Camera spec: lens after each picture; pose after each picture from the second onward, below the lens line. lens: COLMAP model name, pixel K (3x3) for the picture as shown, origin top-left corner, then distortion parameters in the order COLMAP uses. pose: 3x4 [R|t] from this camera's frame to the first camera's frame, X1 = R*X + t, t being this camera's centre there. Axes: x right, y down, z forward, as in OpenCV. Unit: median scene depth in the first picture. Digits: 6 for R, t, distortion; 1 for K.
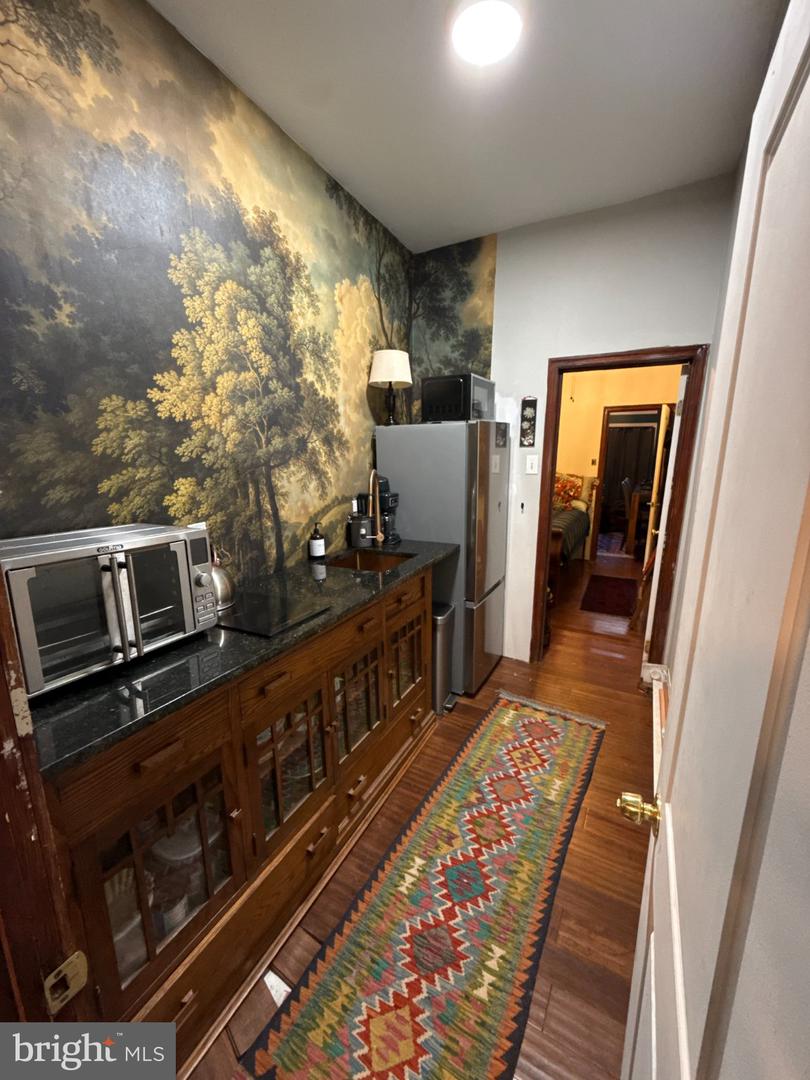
lens RADIAL K [[433.2, 0, 408.0], [0, 433.2, 536.8], [0, 0, 1]] dist [-0.002265, -0.000266]
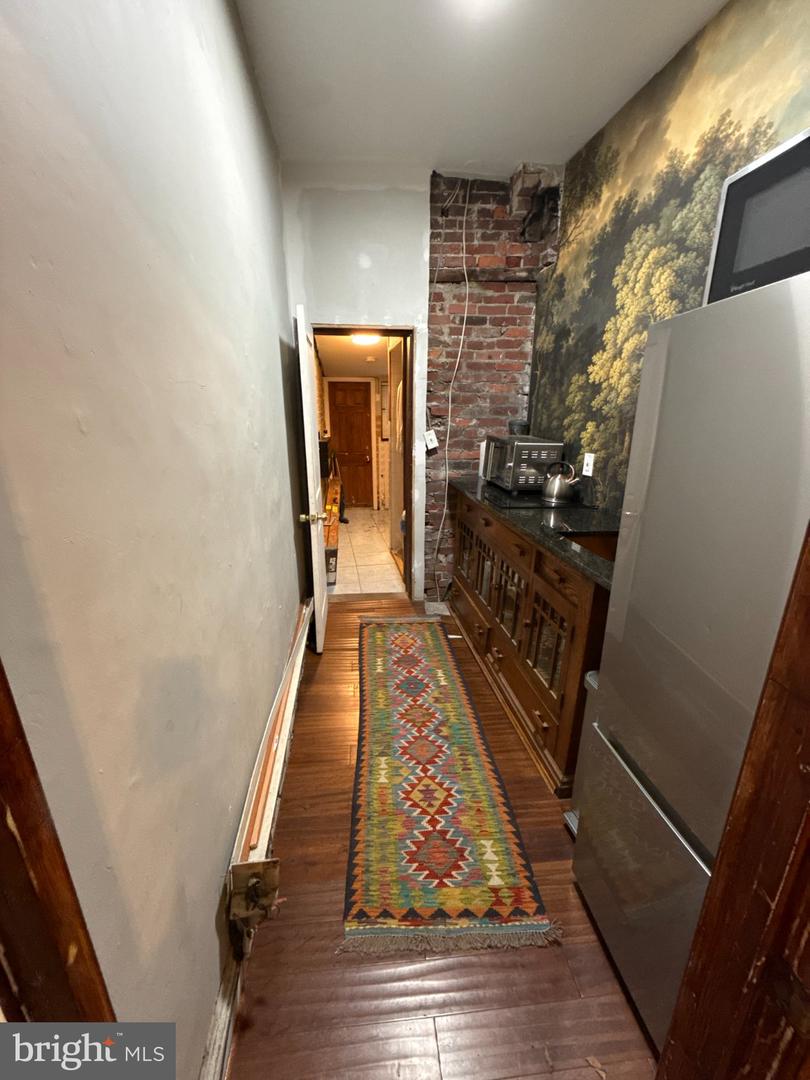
lens RADIAL K [[433.2, 0, 403.3], [0, 433.2, 543.0], [0, 0, 1]] dist [-0.002265, -0.000266]
pose [[-0.813872, 0.165961, -0.556838, 0.885306], [-0.122425, 0.887848, 0.443551, -0.327762], [0.568000, 0.429165, -0.702277, 1.746964]]
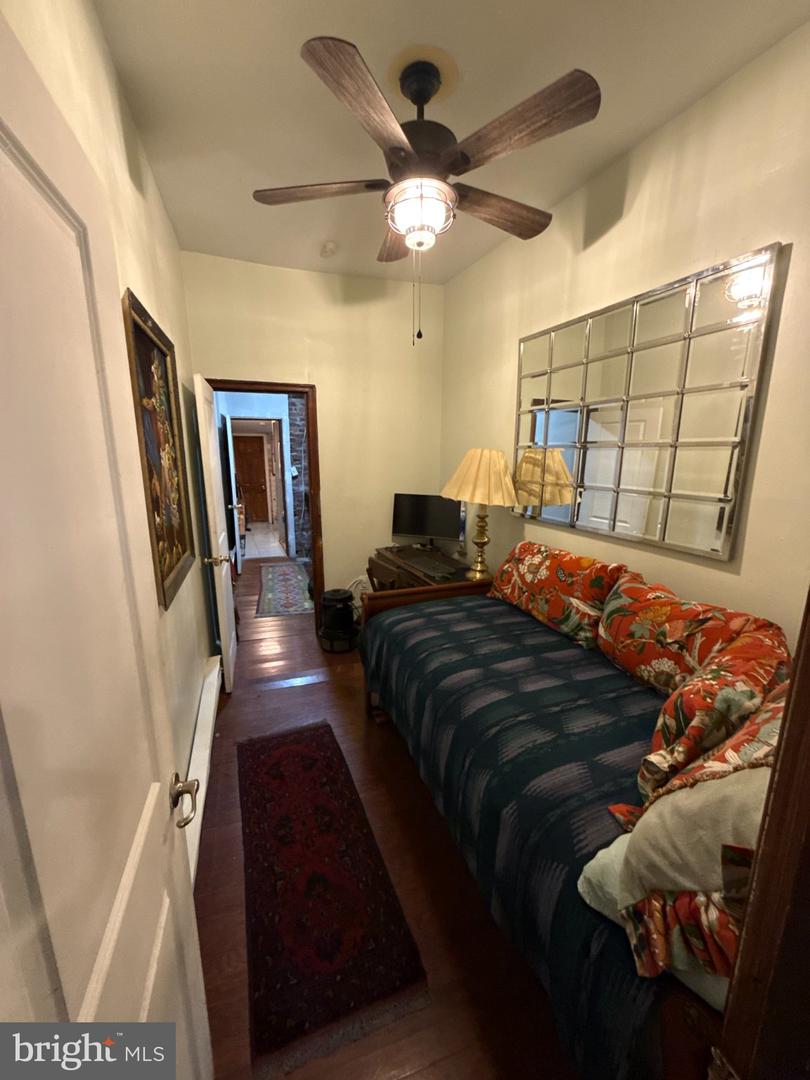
lens RADIAL K [[433.2, 0, 406.0], [0, 433.2, 544.7], [0, 0, 1]] dist [-0.002265, -0.000266]
pose [[-0.661940, 0.152733, -0.733831, 1.864487], [-0.157027, 0.929039, 0.335006, -0.723061], [0.732925, 0.336985, -0.590984, 3.430415]]
